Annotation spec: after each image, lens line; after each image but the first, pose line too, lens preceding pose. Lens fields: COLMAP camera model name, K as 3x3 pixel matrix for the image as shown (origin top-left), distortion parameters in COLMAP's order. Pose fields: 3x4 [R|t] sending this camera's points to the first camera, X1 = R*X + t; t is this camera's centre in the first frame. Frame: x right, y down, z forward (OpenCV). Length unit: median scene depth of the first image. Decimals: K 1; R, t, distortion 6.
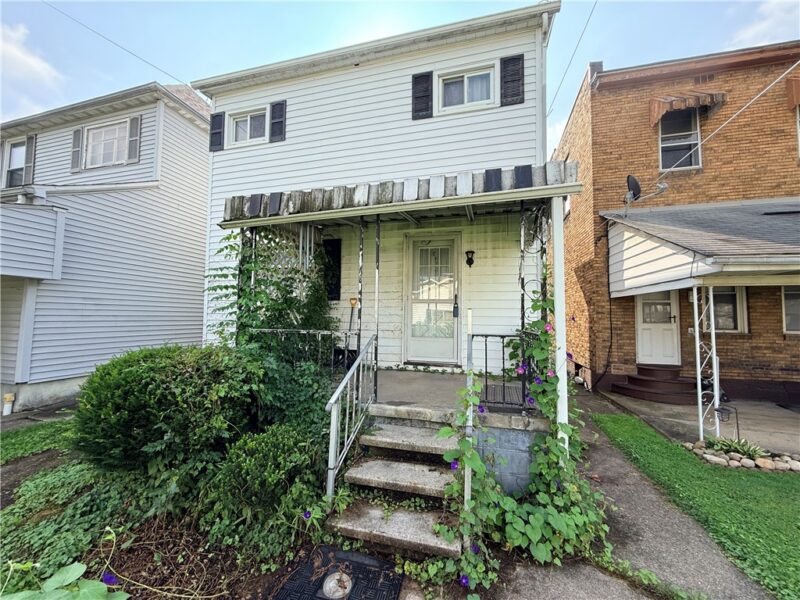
lens RADIAL K [[319.6, 0, 400.0], [0, 319.6, 300.0], [0, 0, 1]] dist [0.001335, 0.000172]
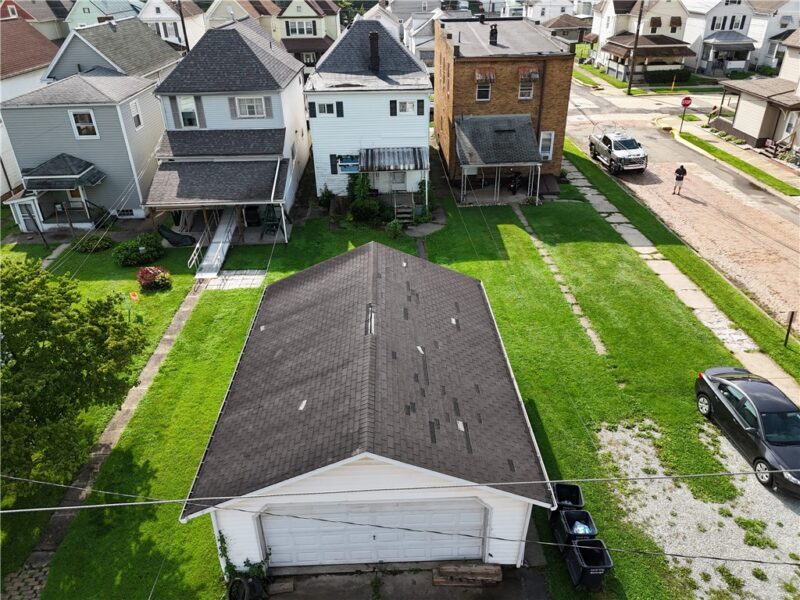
lens RADIAL K [[594.3, 0, 400.0], [0, 594.3, 300.0], [0, 0, 1]] dist [0.055338, -0.002534]
pose [[0.955082, -0.163909, 0.246885, -1.624581], [0.007488, 0.846191, 0.532827, -2.176691], [-0.296247, -0.507045, 0.809409, -4.715188]]
